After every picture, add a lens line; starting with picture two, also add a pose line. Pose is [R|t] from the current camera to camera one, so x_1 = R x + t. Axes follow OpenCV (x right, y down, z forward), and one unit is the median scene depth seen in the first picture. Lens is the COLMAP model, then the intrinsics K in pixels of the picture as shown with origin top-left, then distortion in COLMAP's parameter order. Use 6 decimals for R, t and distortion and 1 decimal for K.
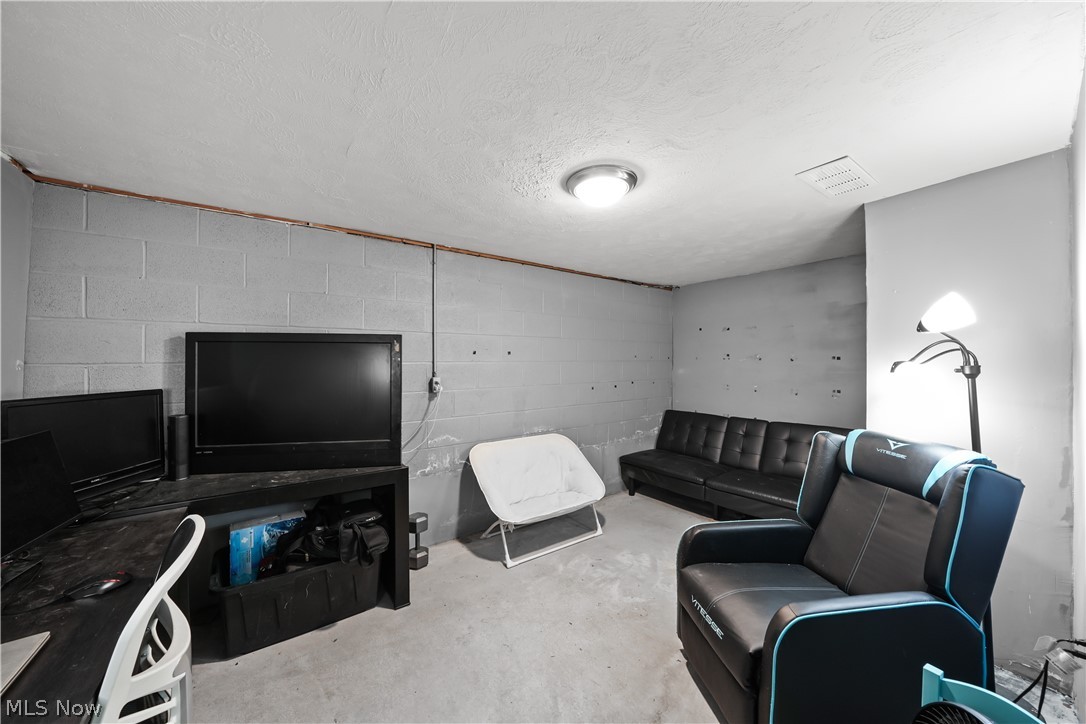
lens RADIAL K [[375.0, 0, 540.0], [0, 375.0, 362.5], [0, 0, 1]] dist [-0.015640, 0.000211]
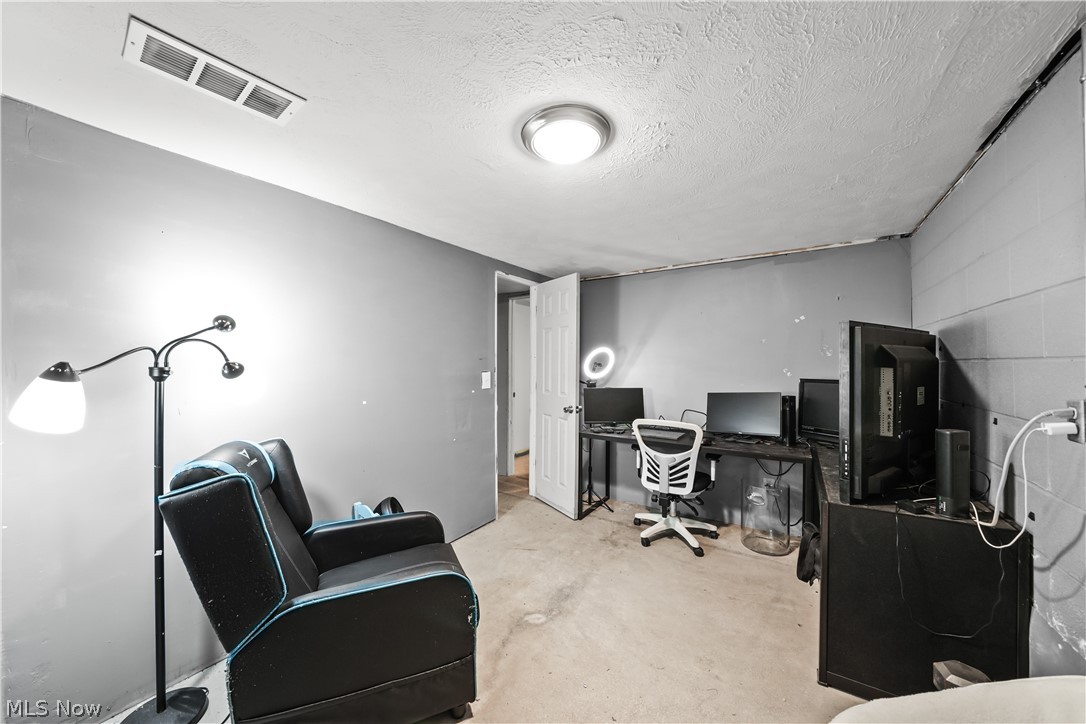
lens RADIAL K [[375.0, 0, 545.3], [0, 375.0, 360.4], [0, 0, 1]] dist [-0.015640, 0.000211]
pose [[-0.937444, 0.003082, -0.348123, 0.585800], [0.006936, 0.999928, -0.009824, 0.007053], [0.348067, -0.011624, -0.937397, 2.099748]]
